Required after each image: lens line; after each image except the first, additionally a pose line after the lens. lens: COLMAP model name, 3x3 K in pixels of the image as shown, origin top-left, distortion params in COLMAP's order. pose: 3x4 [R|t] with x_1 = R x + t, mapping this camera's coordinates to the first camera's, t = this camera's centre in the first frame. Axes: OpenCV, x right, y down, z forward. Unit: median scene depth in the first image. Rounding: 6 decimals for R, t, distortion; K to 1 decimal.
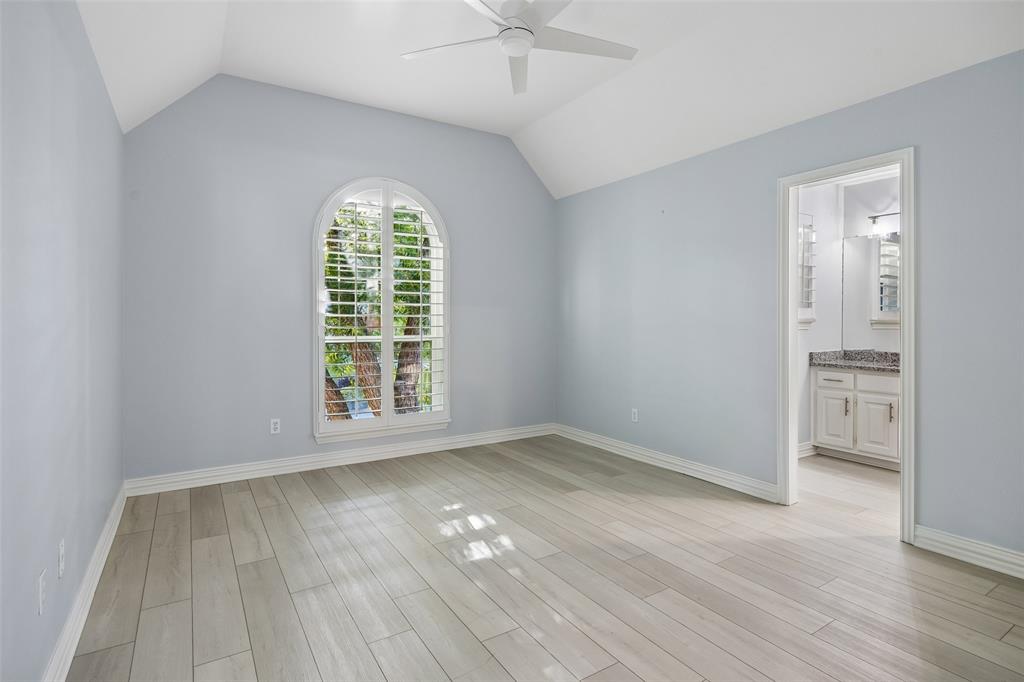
lens RADIAL K [[512.2, 0, 504.3], [0, 512.2, 328.1], [0, 0, 1]] dist [0.002144, -0.000153]
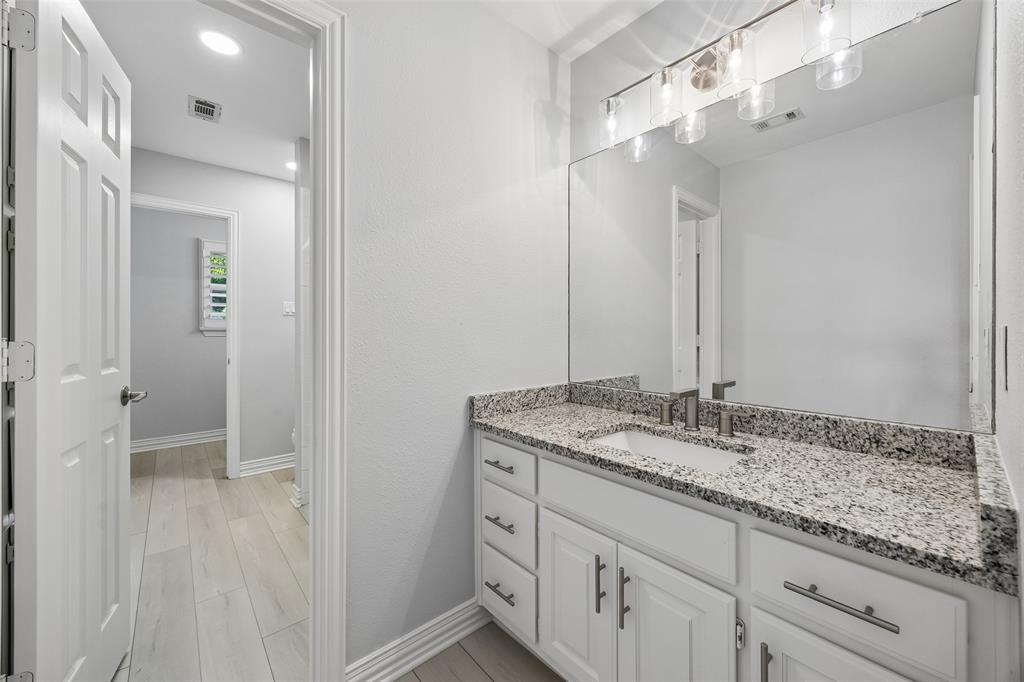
lens RADIAL K [[394.7, 0, 511.4], [0, 394.7, 333.5], [0, 0, 1]] dist [0.002899, 0.000004]
pose [[0.986761, 0.004528, 0.162117, 0.579025], [-0.004660, 0.999989, 0.000436, -0.007424], [-0.162113, -0.001185, 0.986772, 0.659501]]
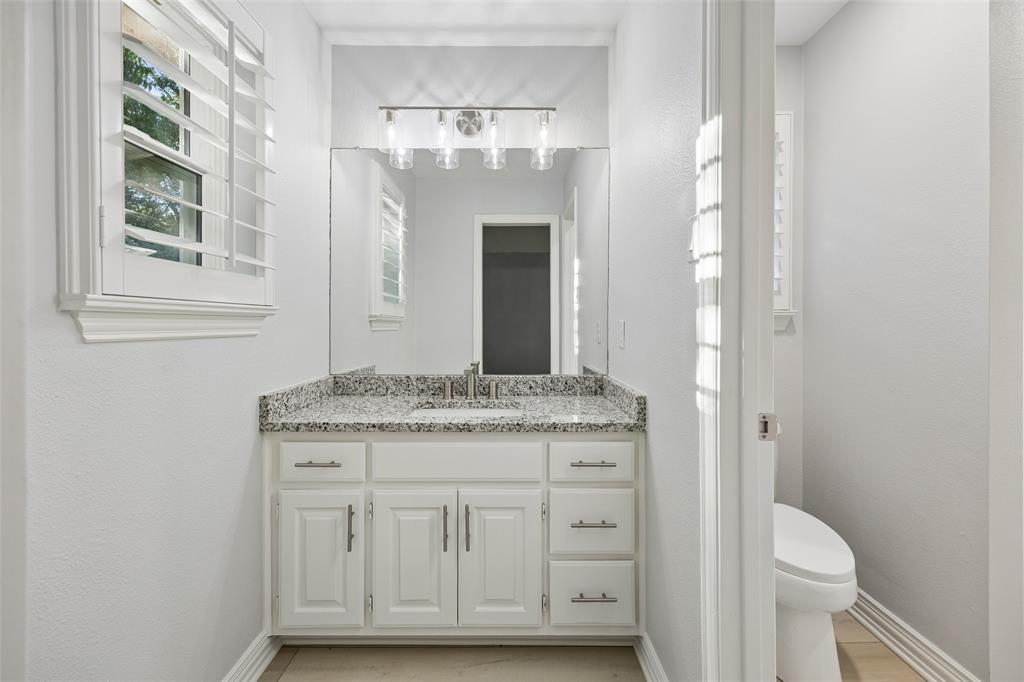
lens RADIAL K [[394.7, 0, 497.3], [0, 394.7, 326.6], [0, 0, 1]] dist [0.002899, 0.000004]
pose [[0.505239, -0.002533, 0.862976, 0.437448], [0.004483, 0.999990, 0.000310, -0.002908], [-0.862968, 0.003712, 0.505245, 0.708982]]
